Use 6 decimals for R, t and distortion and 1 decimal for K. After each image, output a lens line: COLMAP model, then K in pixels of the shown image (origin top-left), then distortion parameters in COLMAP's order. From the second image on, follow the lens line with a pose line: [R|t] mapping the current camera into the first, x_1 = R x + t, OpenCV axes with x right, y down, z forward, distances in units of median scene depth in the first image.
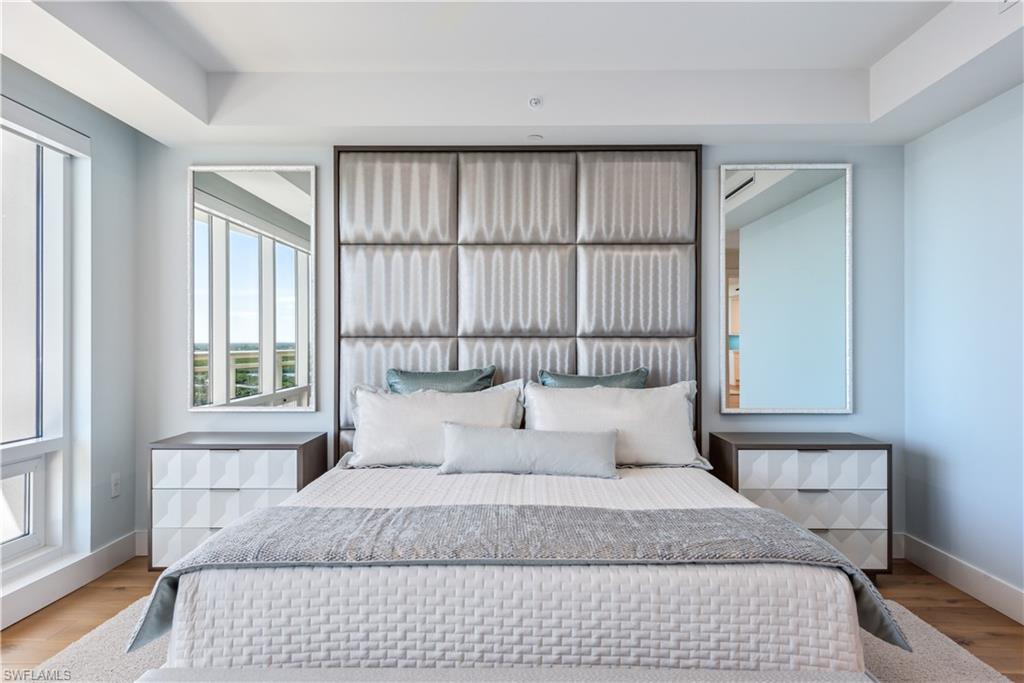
lens RADIAL K [[677.4, 0, 512.0], [0, 677.4, 341.5], [0, 0, 1]] dist [0.008350, 0.000544]
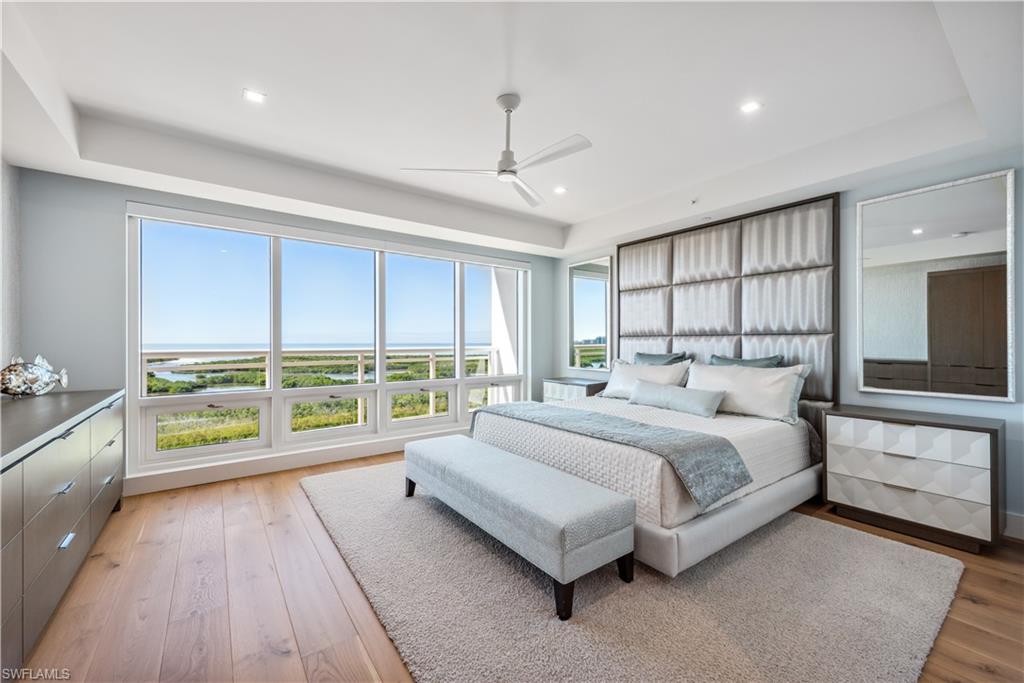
lens RADIAL K [[406.0, 0, 512.0], [0, 406.0, 341.5], [0, 0, 1]] dist [-0.000078, -0.000014]
pose [[0.603009, -0.001453, -0.797733, 0.539336], [0.008194, 0.999957, 0.004373, 0.000458], [0.797692, -0.009173, 0.602995, -0.014115]]
